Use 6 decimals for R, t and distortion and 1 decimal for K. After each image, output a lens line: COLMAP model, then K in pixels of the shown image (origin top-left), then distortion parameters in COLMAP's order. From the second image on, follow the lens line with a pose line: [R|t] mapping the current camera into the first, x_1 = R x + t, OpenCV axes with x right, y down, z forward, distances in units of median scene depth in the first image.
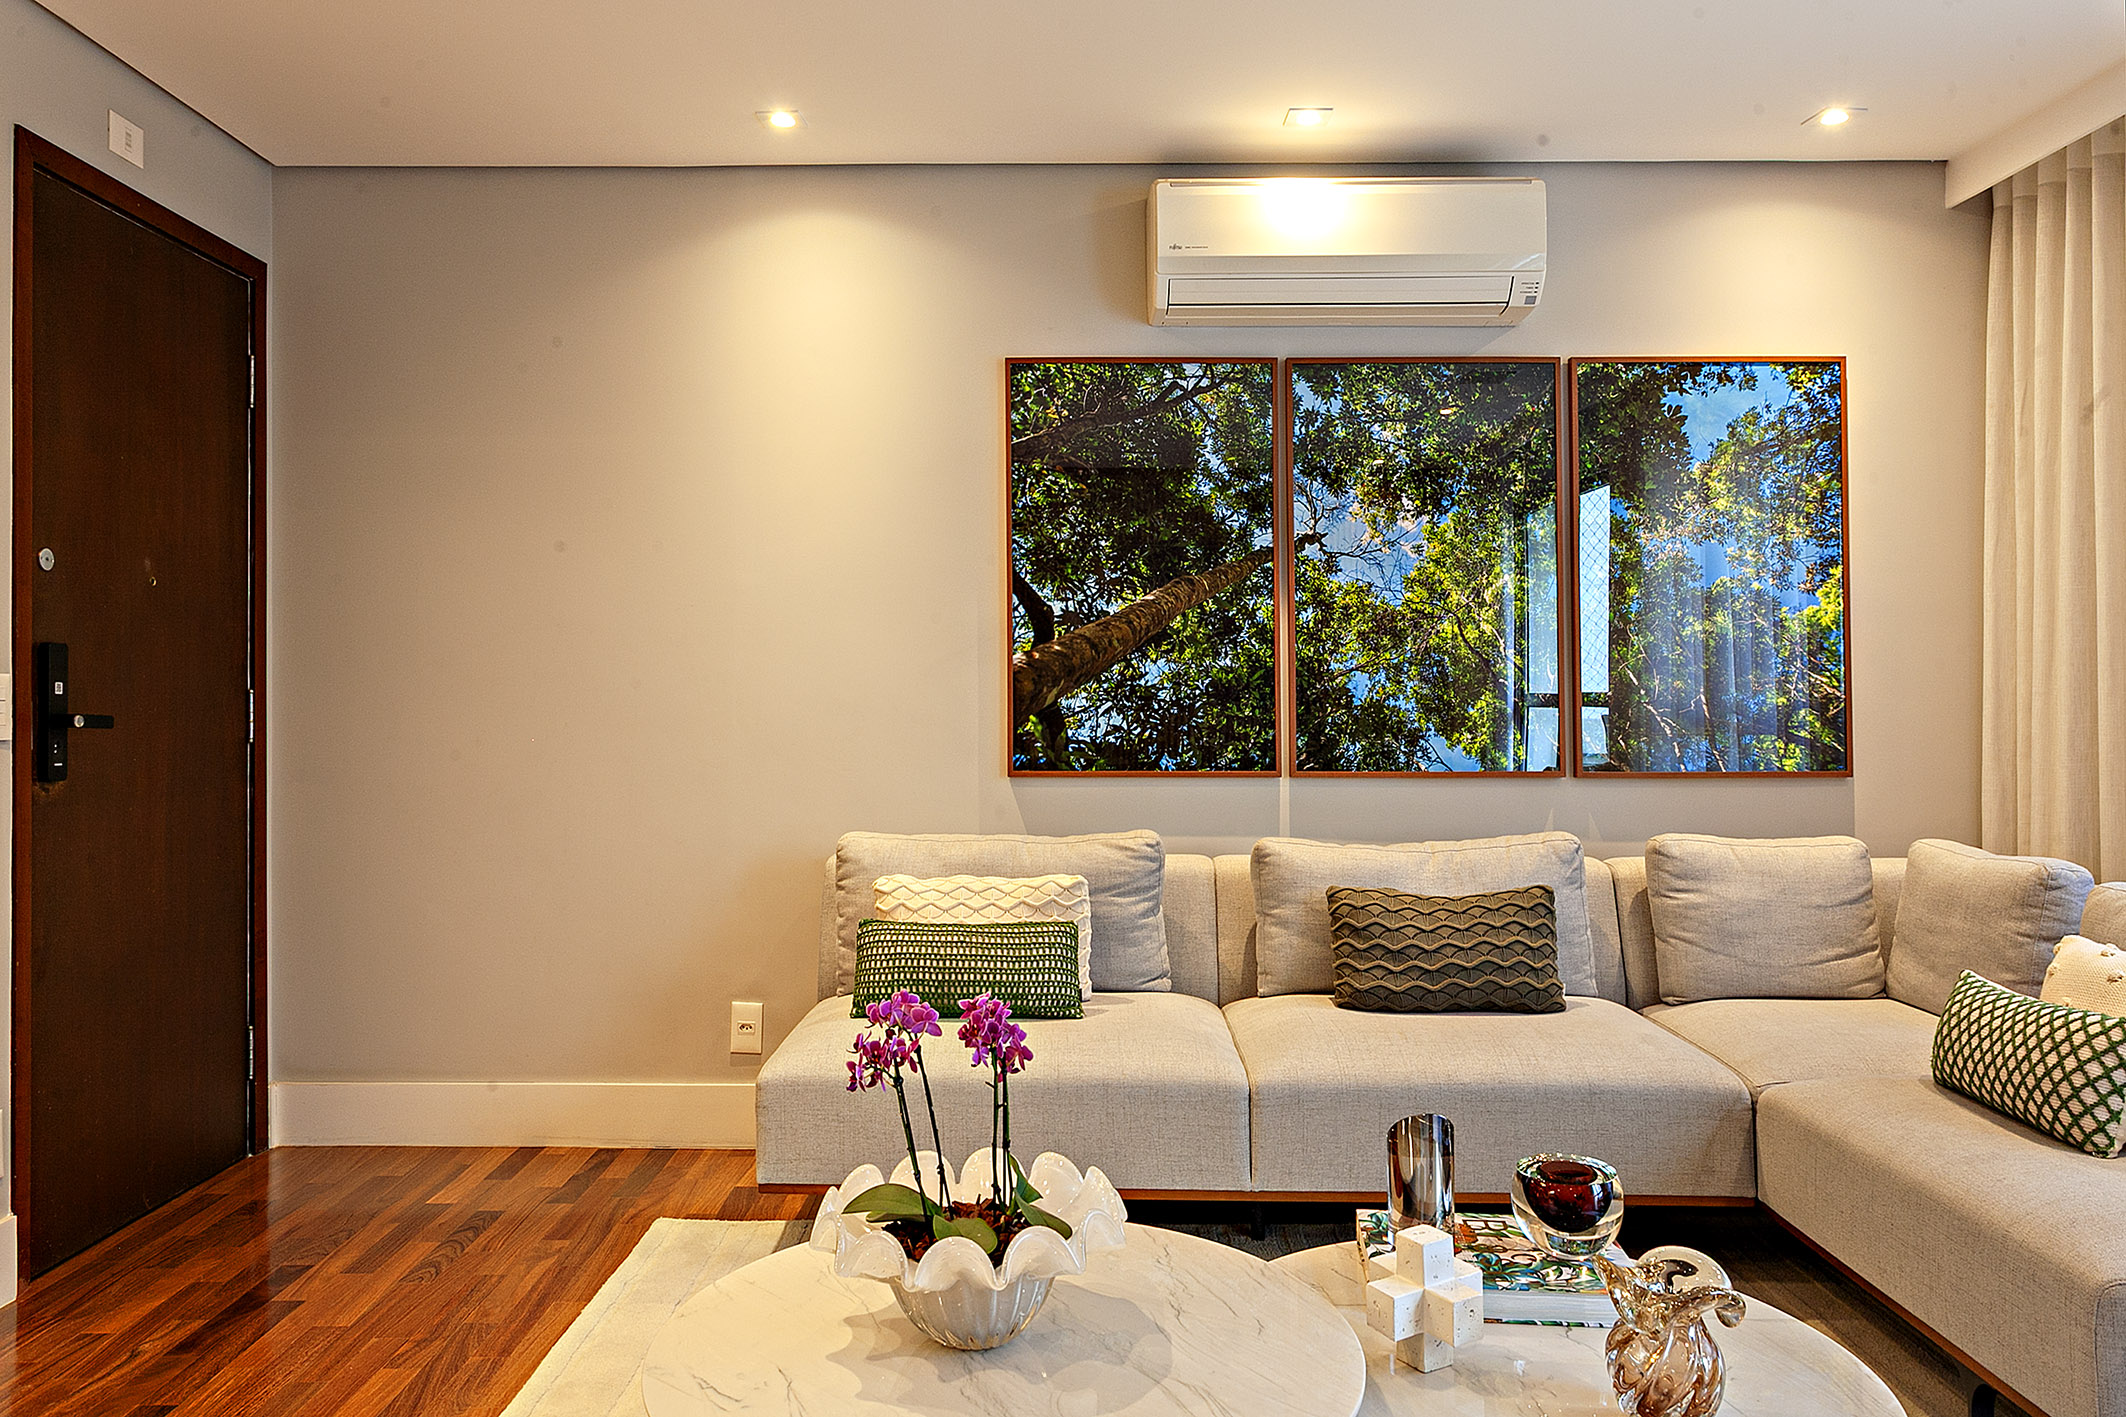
lens RADIAL K [[1570.9, 0, 1060.8], [0, 1570.9, 687.1], [0, 0, 1]] dist [0.000384, 0.001653]
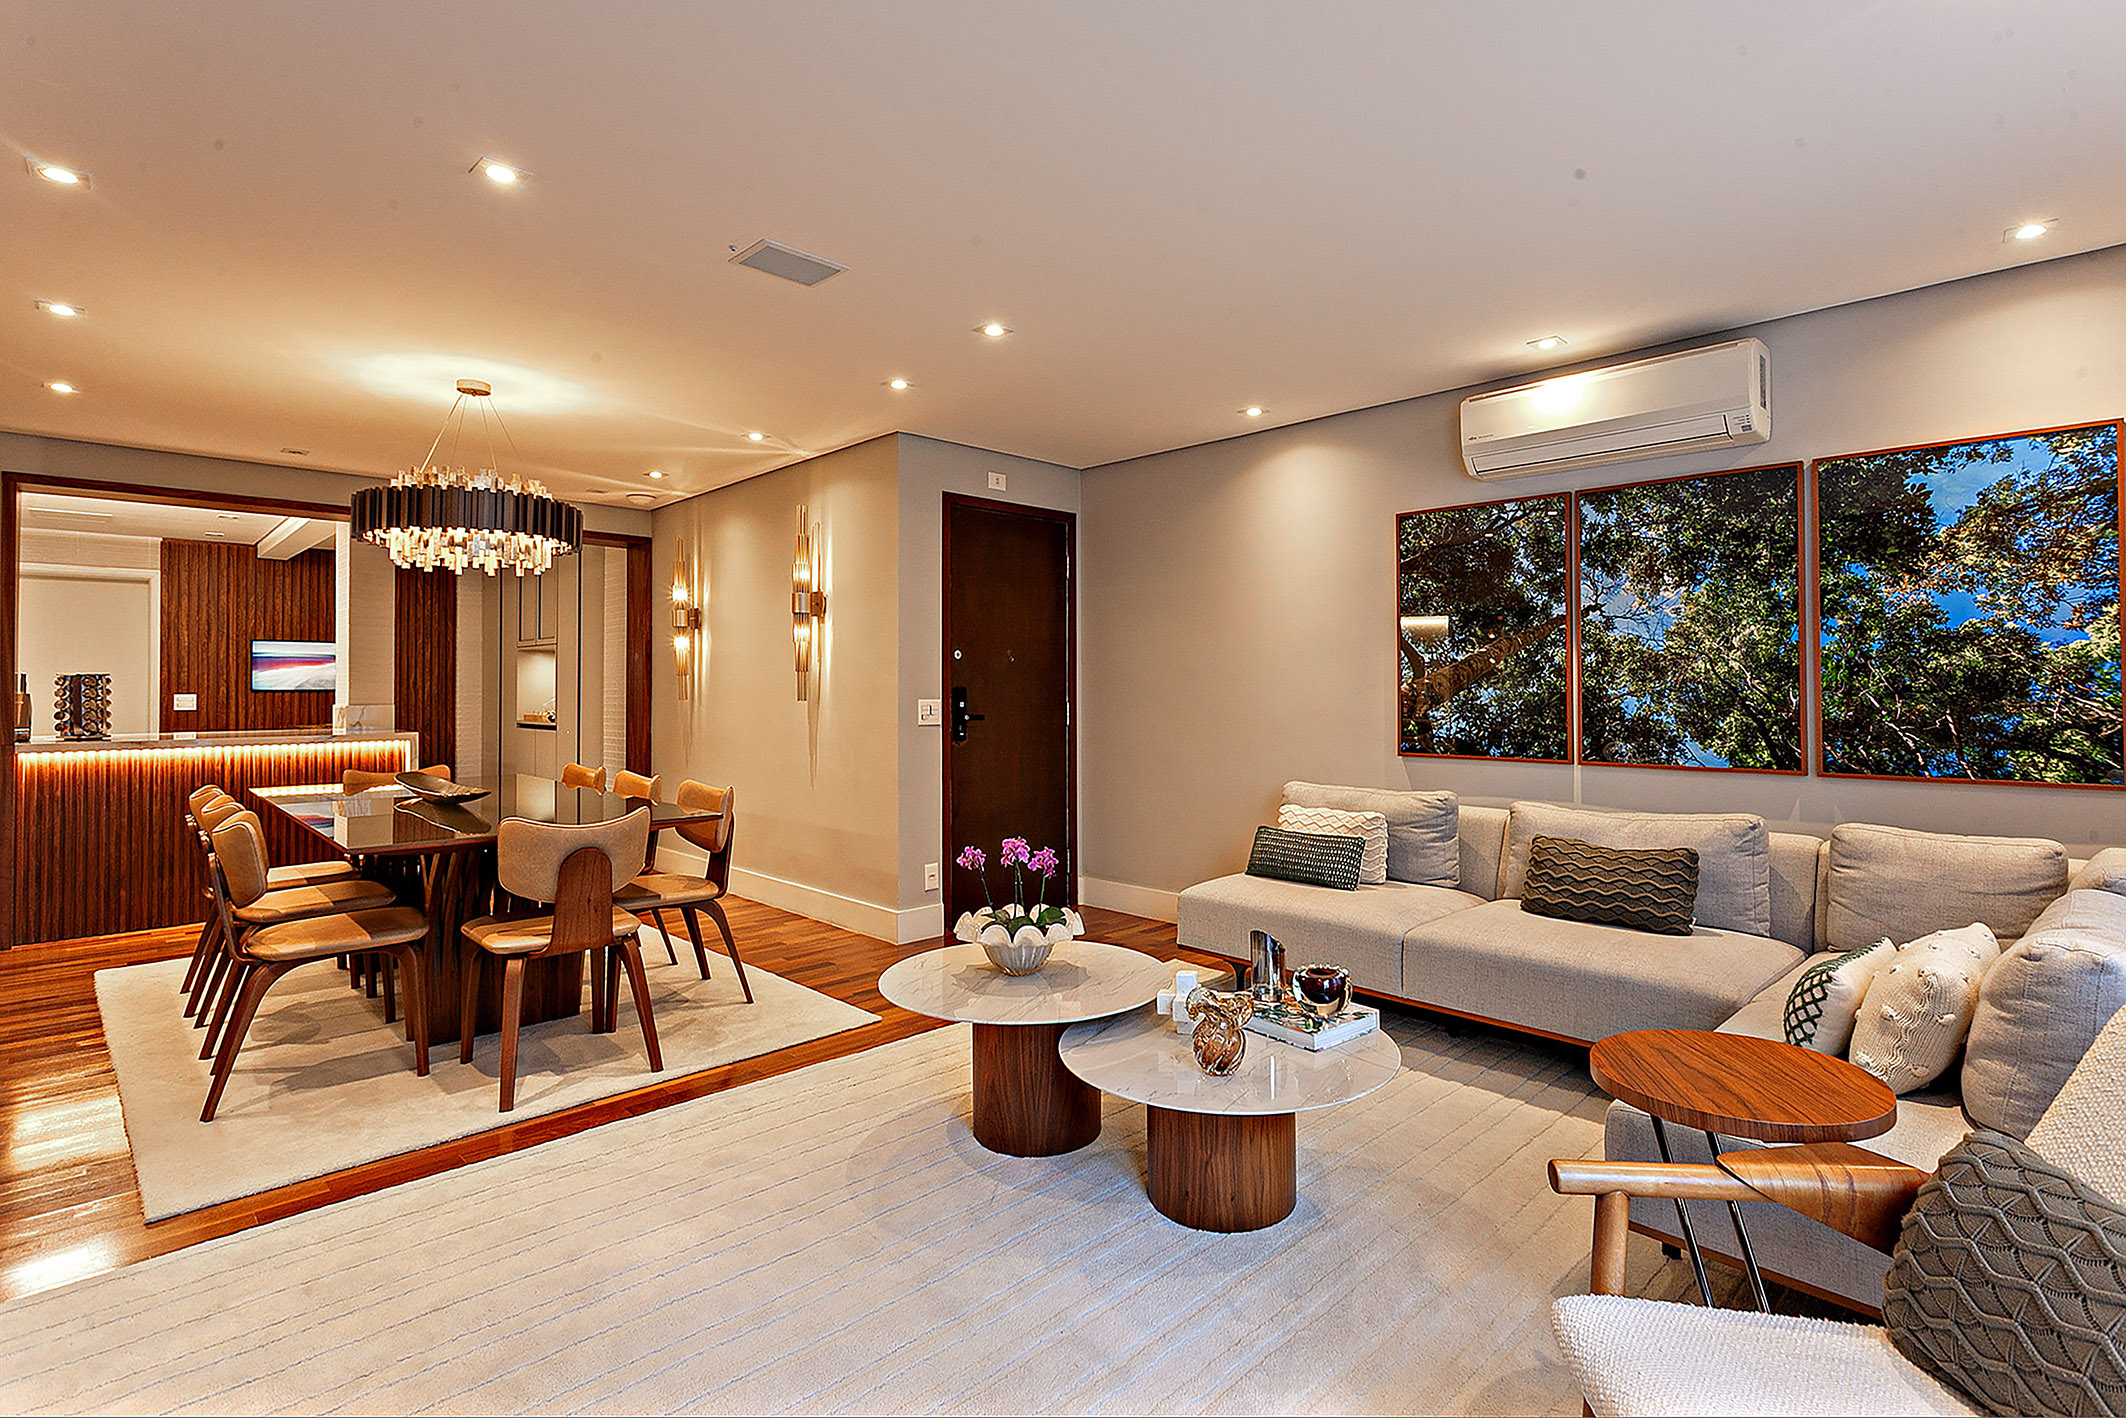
lens RADIAL K [[935.4, 0, 1009.1], [0, 935.4, 692.5], [0, 0, 1]] dist [0.009464, -0.000028]
pose [[0.721859, -0.000832, -0.692040, 0.381451], [0.004856, 0.999981, 0.003863, -0.019362], [0.692023, -0.006149, 0.721849, -0.043714]]
